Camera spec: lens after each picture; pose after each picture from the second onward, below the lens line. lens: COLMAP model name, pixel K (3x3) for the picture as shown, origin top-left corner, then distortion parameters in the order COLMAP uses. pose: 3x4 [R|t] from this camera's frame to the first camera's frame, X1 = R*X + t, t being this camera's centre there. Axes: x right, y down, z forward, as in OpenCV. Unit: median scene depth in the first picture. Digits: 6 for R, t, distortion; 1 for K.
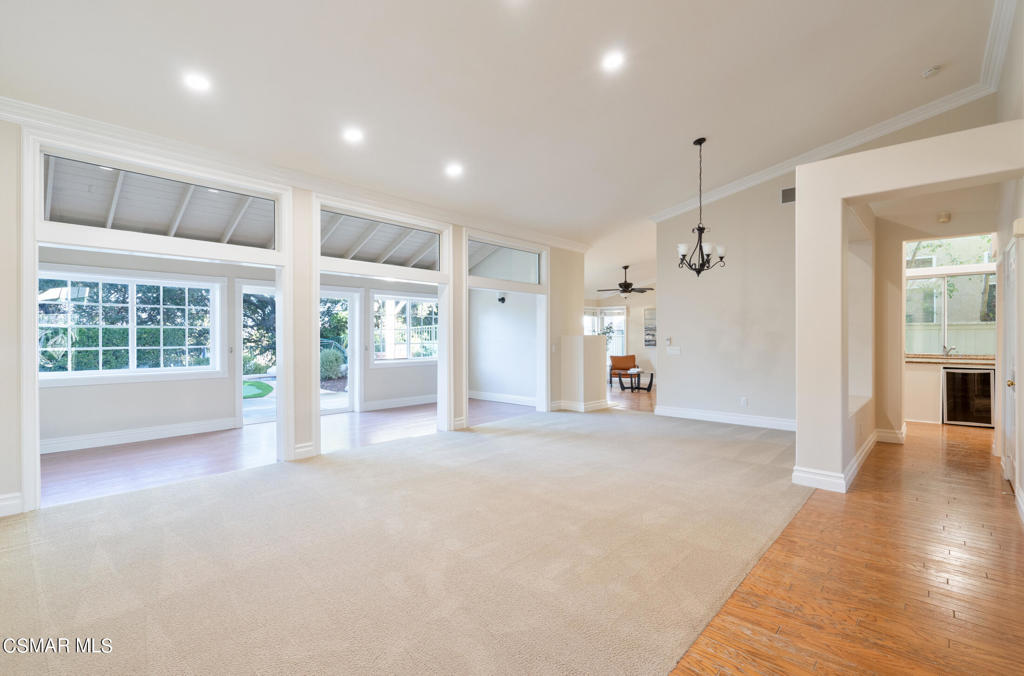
lens RADIAL K [[473.8, 0, 499.4], [0, 473.8, 342.7], [0, 0, 1]] dist [-0.004580, 0.002087]
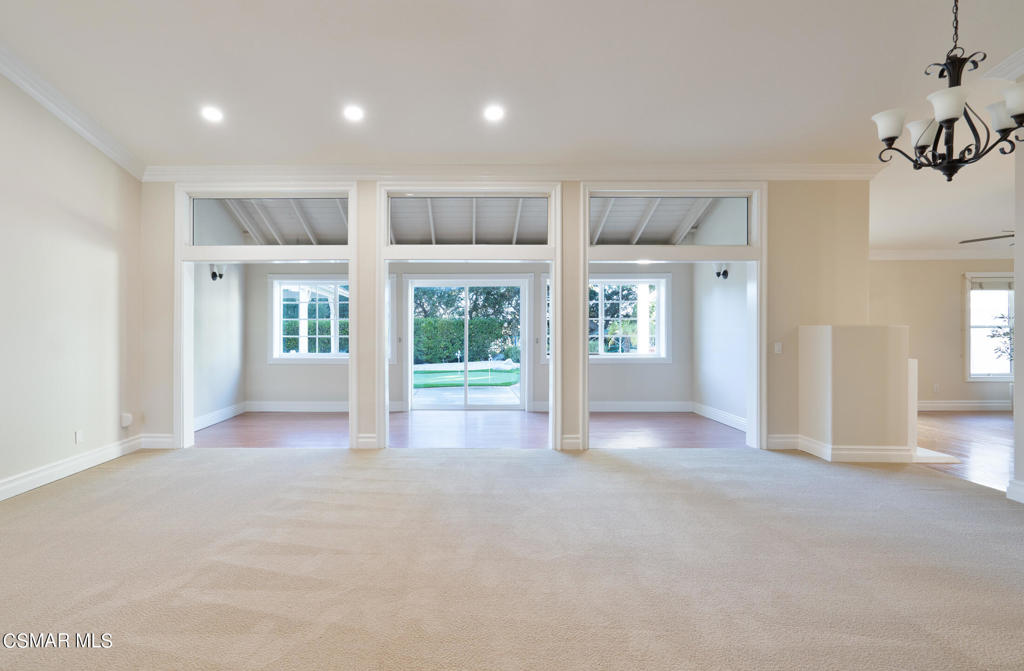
lens RADIAL K [[482.8, 0, 509.3], [0, 482.8, 325.8], [0, 0, 1]] dist [-0.003540, -0.000664]
pose [[0.675160, -0.003703, -0.737662, 0.398060], [-0.010296, 0.999843, -0.014443, -0.003165], [0.737599, 0.017346, 0.675016, 0.386052]]
